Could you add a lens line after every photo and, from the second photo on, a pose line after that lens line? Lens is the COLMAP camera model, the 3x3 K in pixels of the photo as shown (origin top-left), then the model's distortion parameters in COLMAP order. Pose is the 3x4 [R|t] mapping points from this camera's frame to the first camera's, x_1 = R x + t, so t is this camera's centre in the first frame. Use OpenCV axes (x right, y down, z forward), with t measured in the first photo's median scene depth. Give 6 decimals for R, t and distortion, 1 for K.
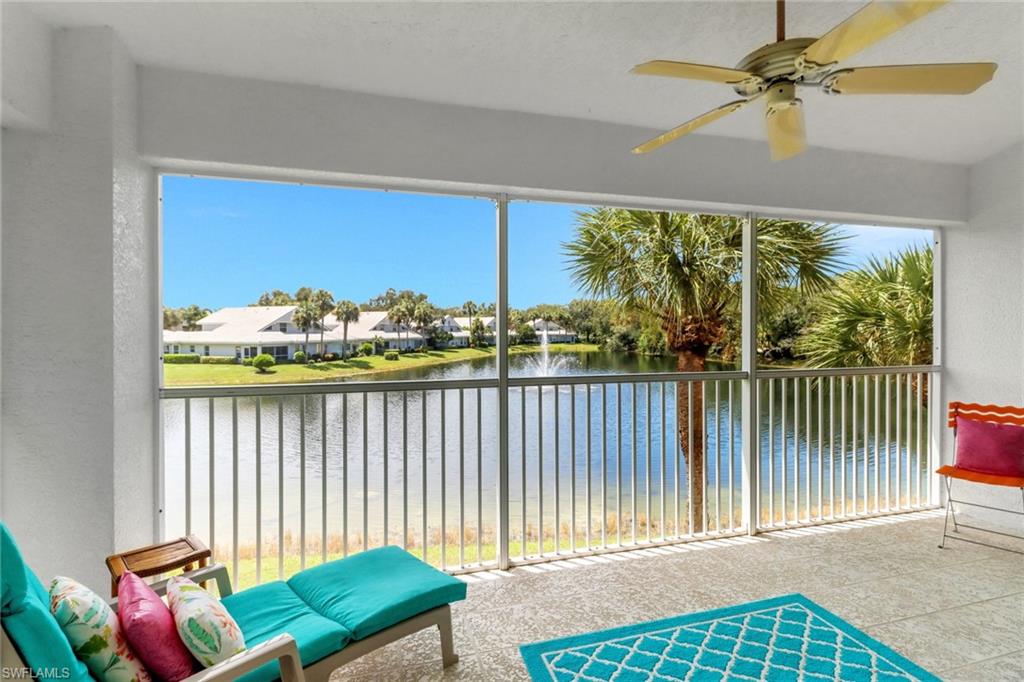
lens RADIAL K [[472.7, 0, 513.1], [0, 472.7, 325.0], [0, 0, 1]] dist [0.005478, -0.005807]
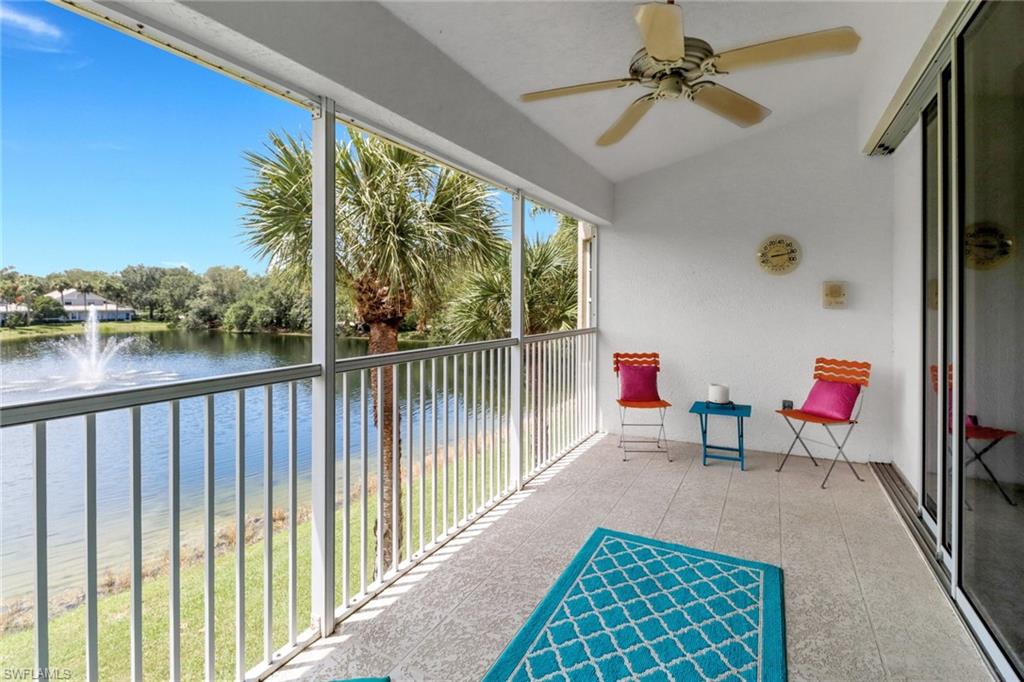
lens RADIAL K [[474.3, 0, 506.9], [0, 474.3, 302.8], [0, 0, 1]] dist [0.011573, -0.000453]
pose [[0.704124, 0.004696, 0.710061, -0.334765], [-0.009414, 0.999952, 0.002723, 0.019123], [-0.710014, -0.008602, 0.704135, 0.312680]]
